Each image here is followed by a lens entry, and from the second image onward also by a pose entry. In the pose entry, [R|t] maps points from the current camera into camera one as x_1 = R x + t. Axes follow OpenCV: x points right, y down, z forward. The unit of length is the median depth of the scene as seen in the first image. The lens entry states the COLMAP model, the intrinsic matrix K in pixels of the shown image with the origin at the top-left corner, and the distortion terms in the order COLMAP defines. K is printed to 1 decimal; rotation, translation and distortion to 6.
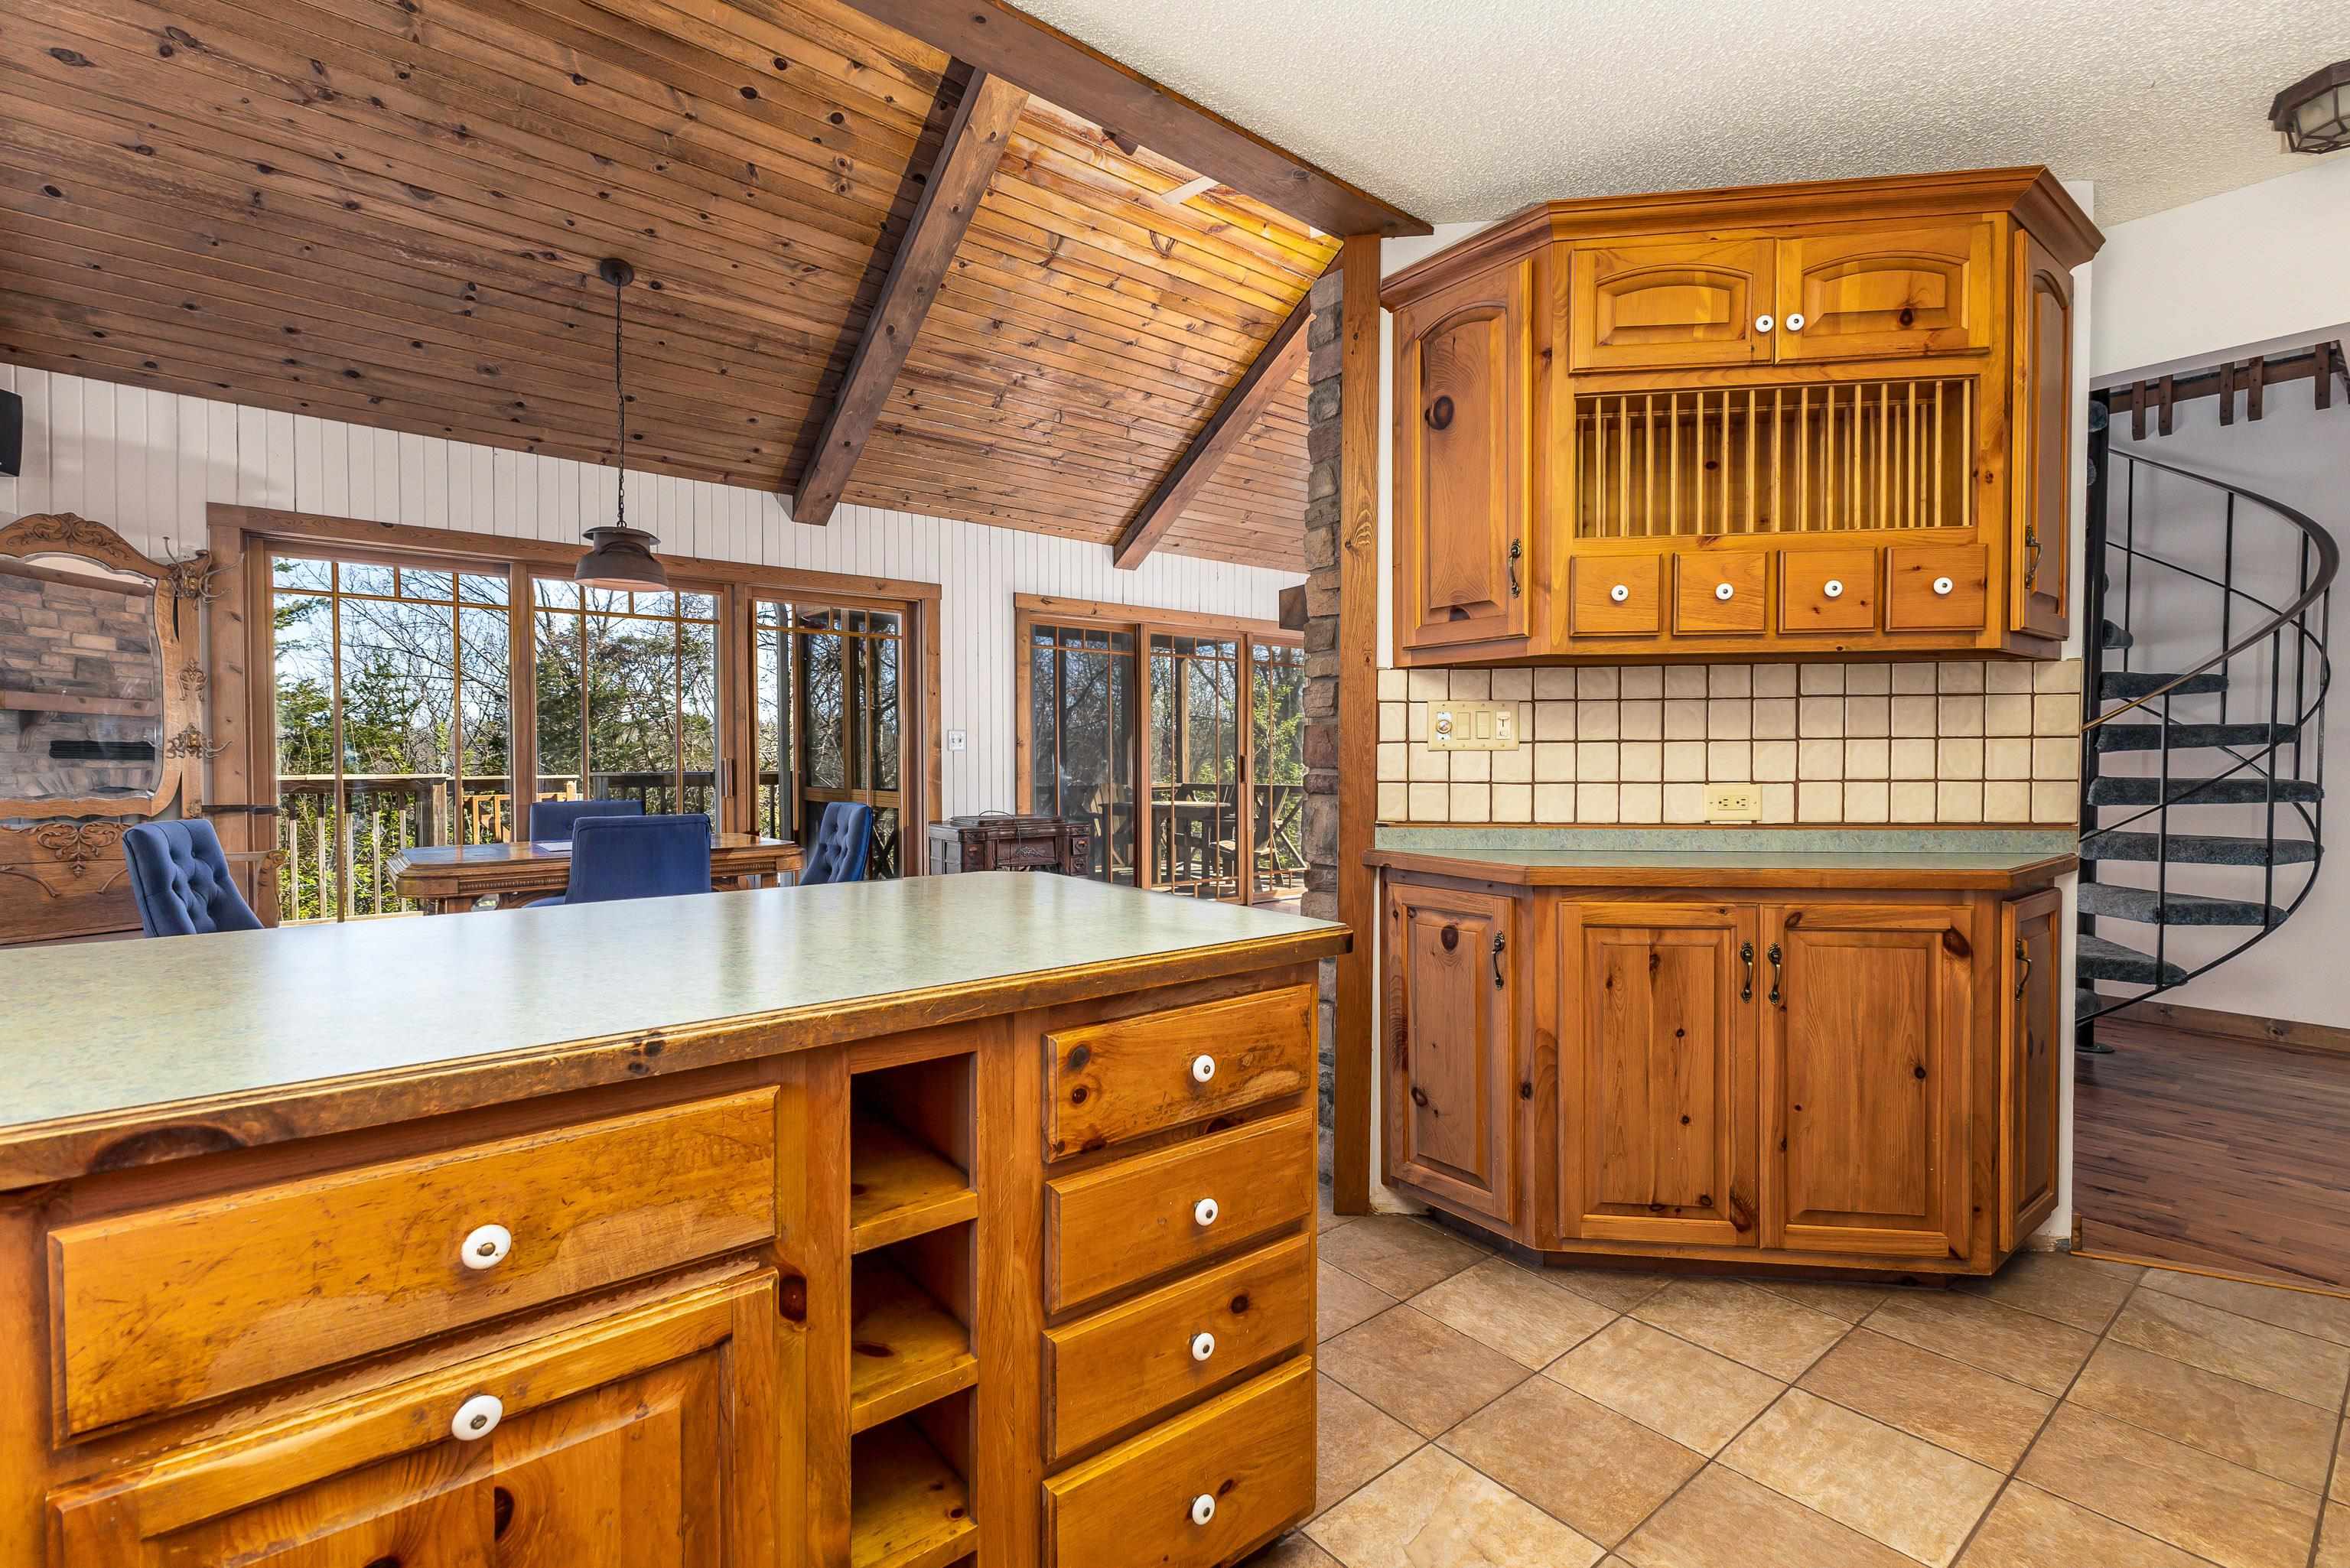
lens RADIAL K [[1040.8, 0, 1183.8], [0, 1040.8, 777.2], [0, 0, 1]] dist [0.009606, -0.002052]
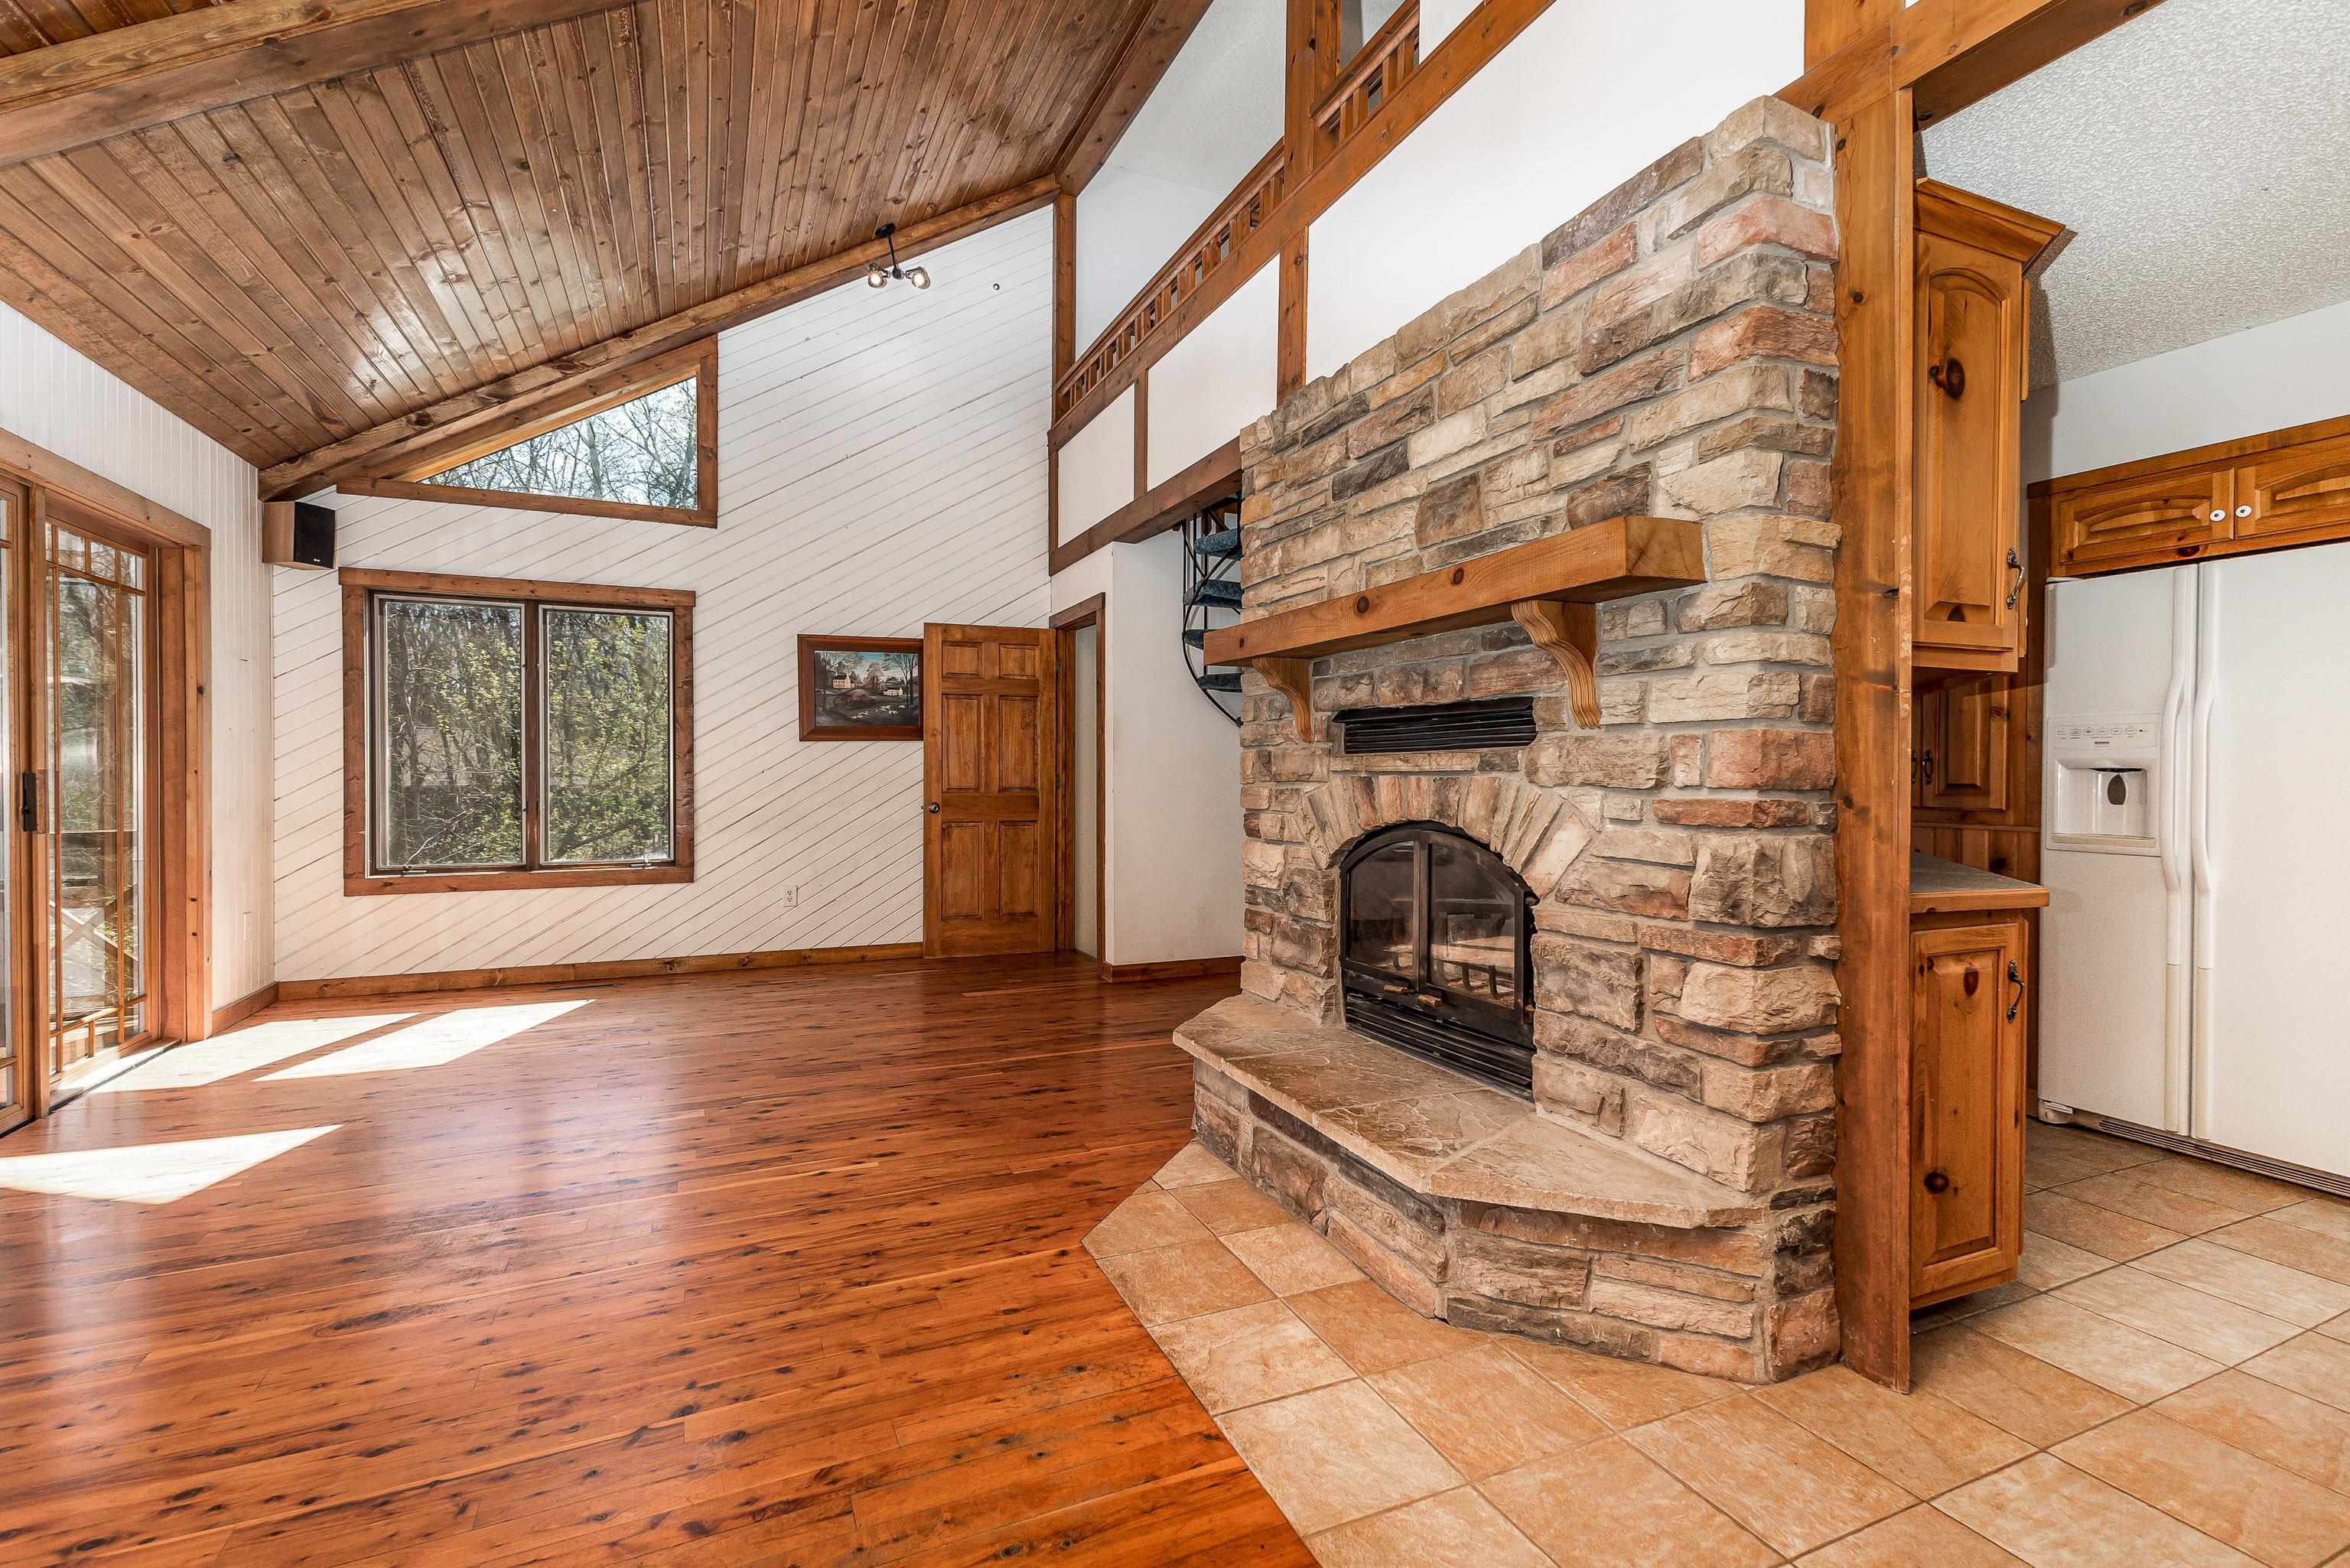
lens RADIAL K [[1040.8, 0, 1180.4], [0, 1040.8, 780.1], [0, 0, 1]] dist [0.009606, -0.002052]
pose [[0.263688, -0.010733, 0.964548, -0.771450], [0.017417, 0.999828, 0.006364, -0.034093], [-0.964451, 0.015121, 0.263829, 1.414102]]
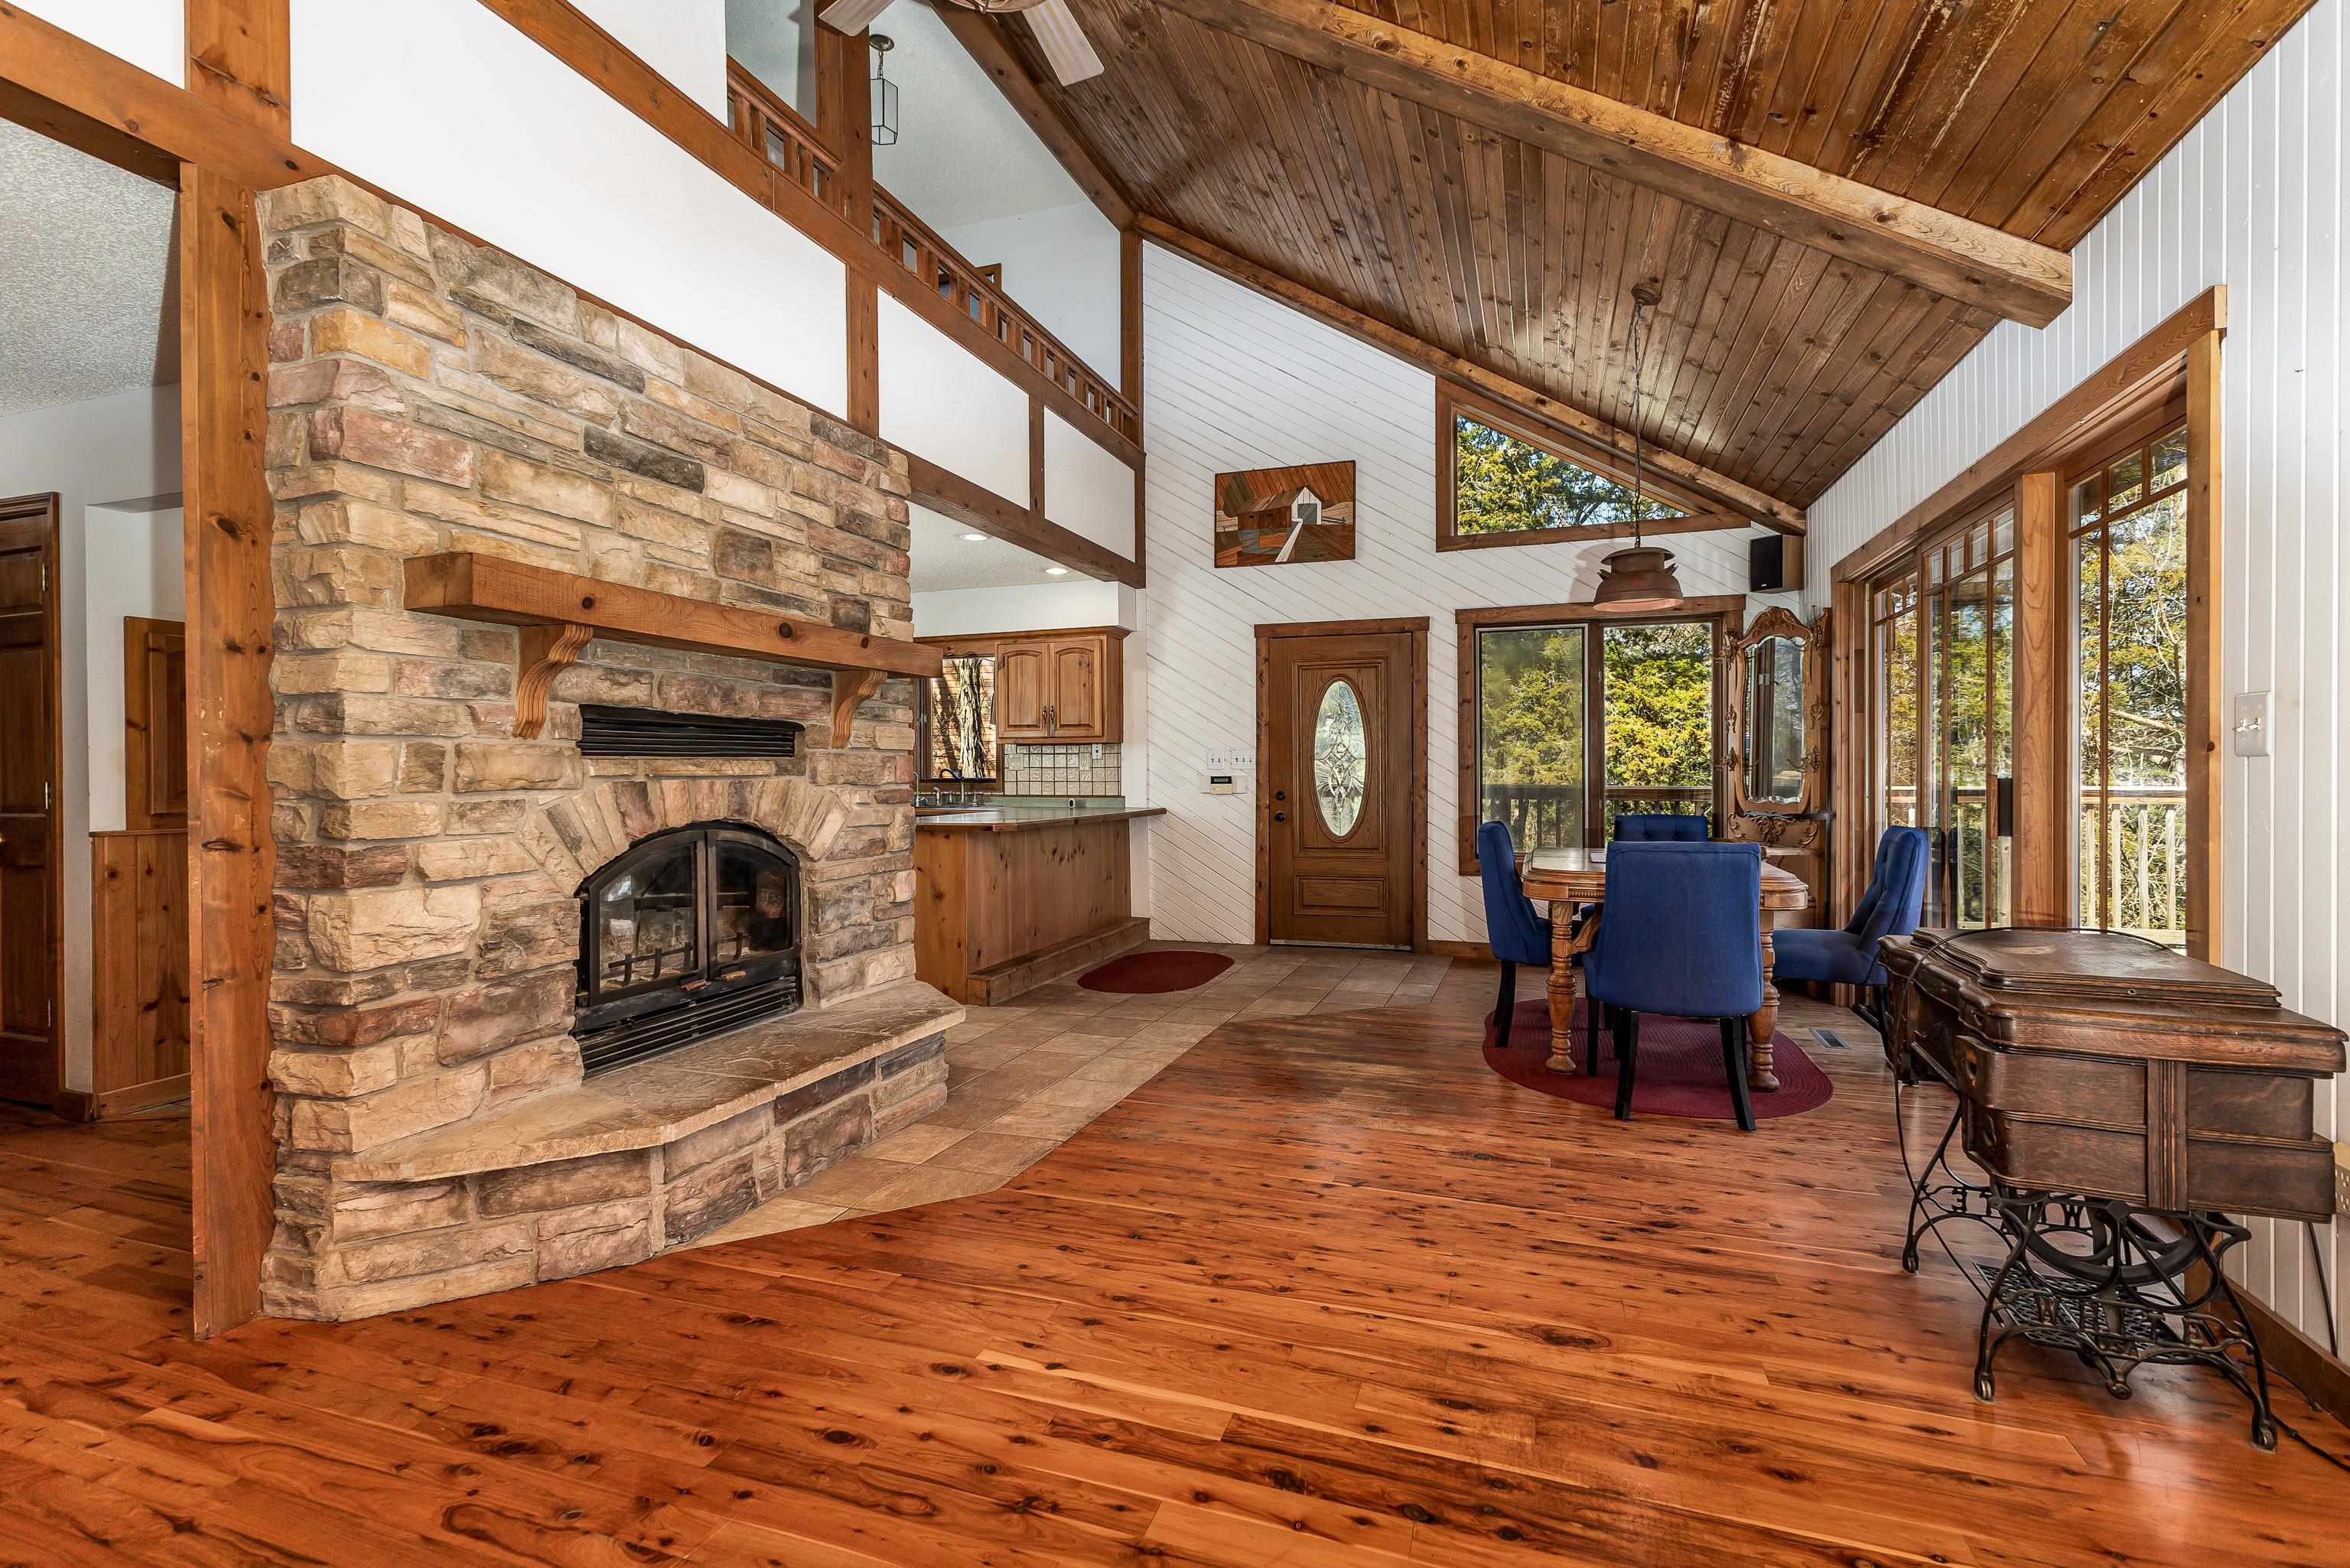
lens RADIAL K [[1040.8, 0, 1186.0], [0, 1040.8, 783.8], [0, 0, 1]] dist [0.009606, -0.002052]
pose [[-0.854917, 0.004029, -0.518750, 1.052698], [-0.009235, 0.999693, 0.022983, -0.064350], [0.518683, 0.024439, -0.854617, 3.349801]]
